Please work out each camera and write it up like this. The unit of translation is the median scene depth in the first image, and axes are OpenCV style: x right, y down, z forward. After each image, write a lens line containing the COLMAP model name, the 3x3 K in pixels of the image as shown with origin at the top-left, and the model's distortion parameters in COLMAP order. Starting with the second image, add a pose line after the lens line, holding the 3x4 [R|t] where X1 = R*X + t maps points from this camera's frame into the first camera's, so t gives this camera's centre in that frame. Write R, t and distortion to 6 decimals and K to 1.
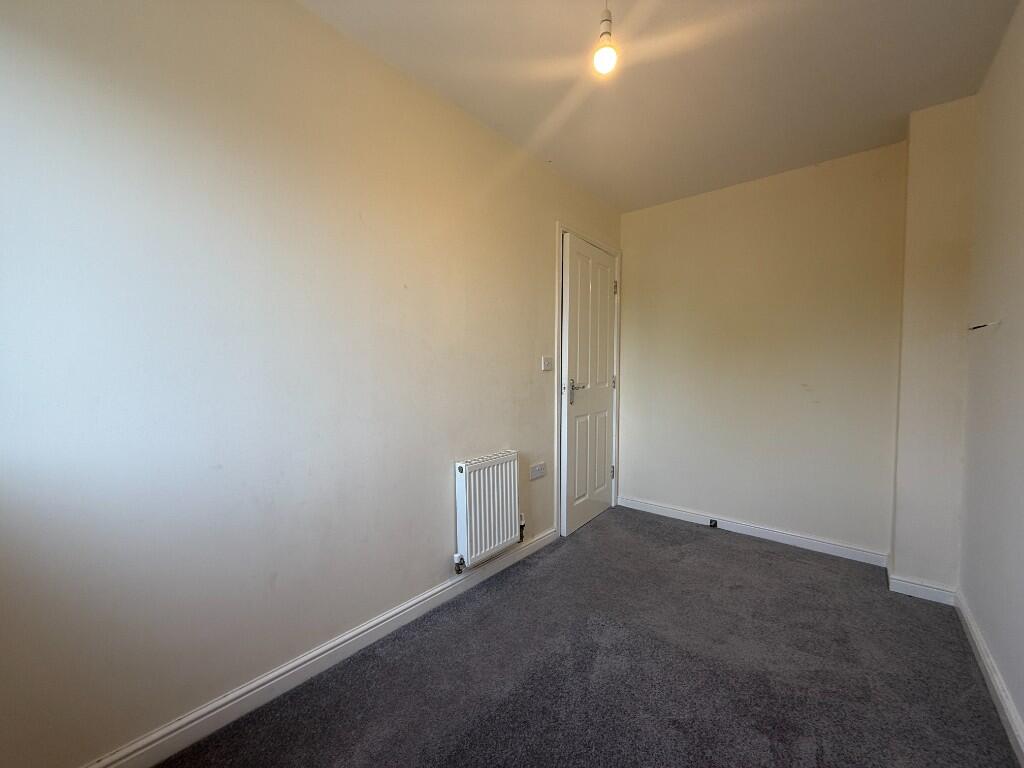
lens RADIAL K [[409.4, 0, 507.2], [0, 409.4, 384.4], [0, 0, 1]] dist [-0.003595, 0.000179]
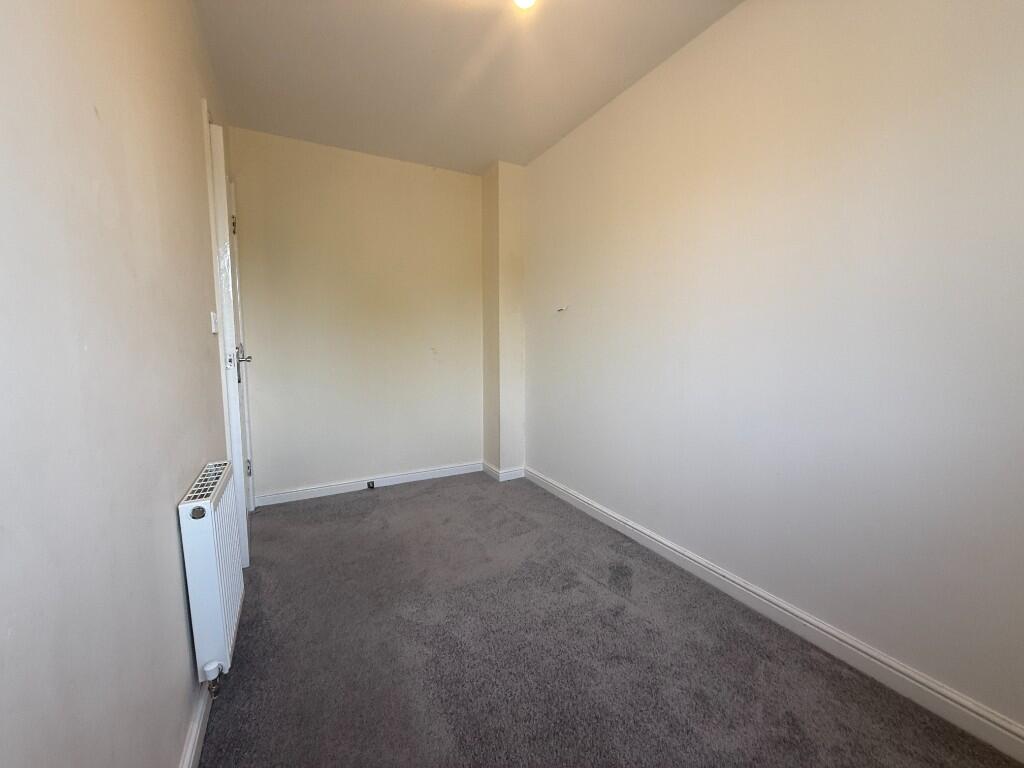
lens RADIAL K [[409.4, 0, 508.7], [0, 409.4, 384.1], [0, 0, 1]] dist [-0.003595, 0.000179]
pose [[0.366196, -0.096908, 0.925478, -0.366218], [0.037597, 0.995291, 0.089341, 0.005948], [-0.929778, 0.002079, 0.368115, 0.349350]]
